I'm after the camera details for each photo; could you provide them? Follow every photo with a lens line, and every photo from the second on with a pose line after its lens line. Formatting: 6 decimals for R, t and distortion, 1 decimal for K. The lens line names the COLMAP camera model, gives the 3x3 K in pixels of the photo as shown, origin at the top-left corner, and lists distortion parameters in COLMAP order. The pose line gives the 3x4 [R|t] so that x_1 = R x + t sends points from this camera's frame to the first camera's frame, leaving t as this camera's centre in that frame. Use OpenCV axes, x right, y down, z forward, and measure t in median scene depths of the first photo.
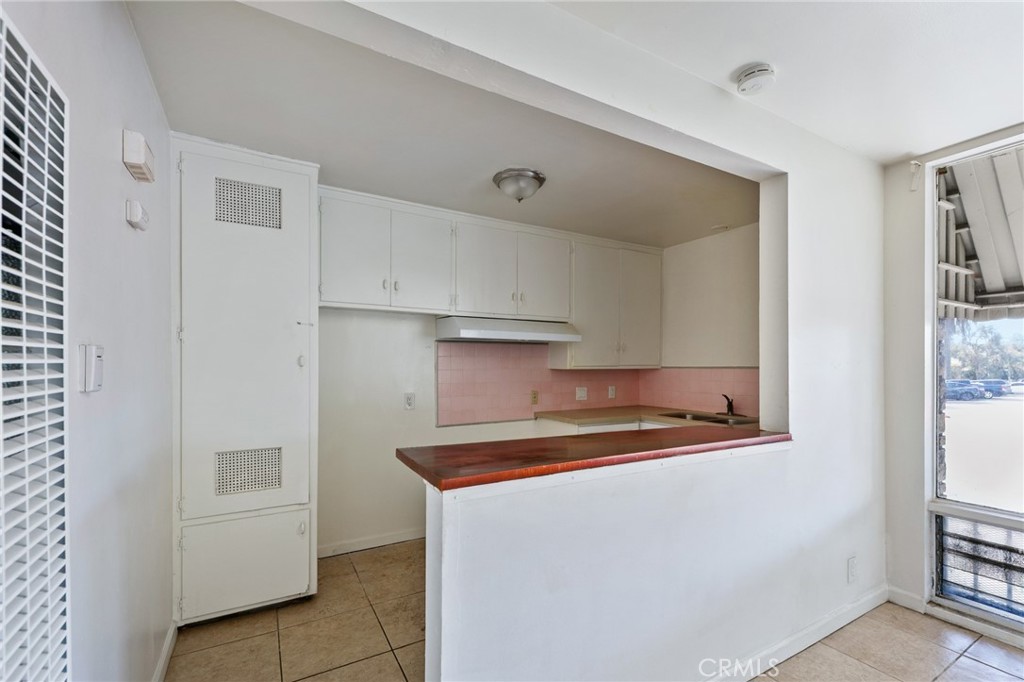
lens RADIAL K [[446.1, 0, 527.3], [0, 446.1, 364.3], [0, 0, 1]] dist [-0.000384, -0.001170]
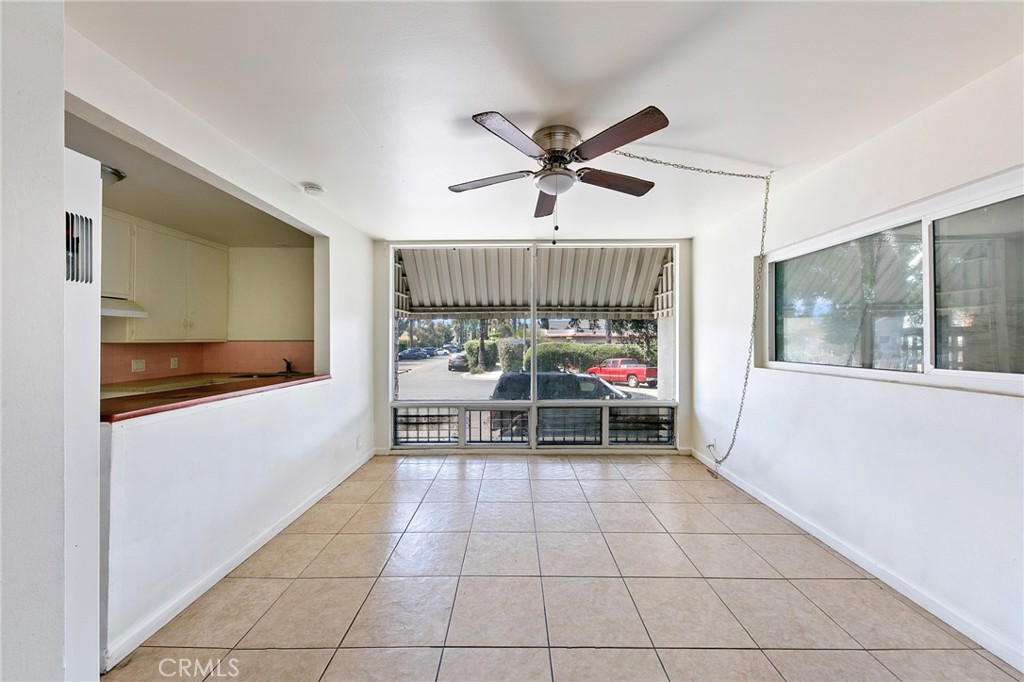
lens RADIAL K [[367.5, 0, 518.3], [0, 367.5, 339.4], [0, 0, 1]] dist [-0.003147, -0.000984]
pose [[0.515094, 0.001087, 0.857133, -0.287776], [-0.001791, 0.999998, -0.000192, 0.002813], [-0.857132, -0.001436, 0.515095, -0.418887]]
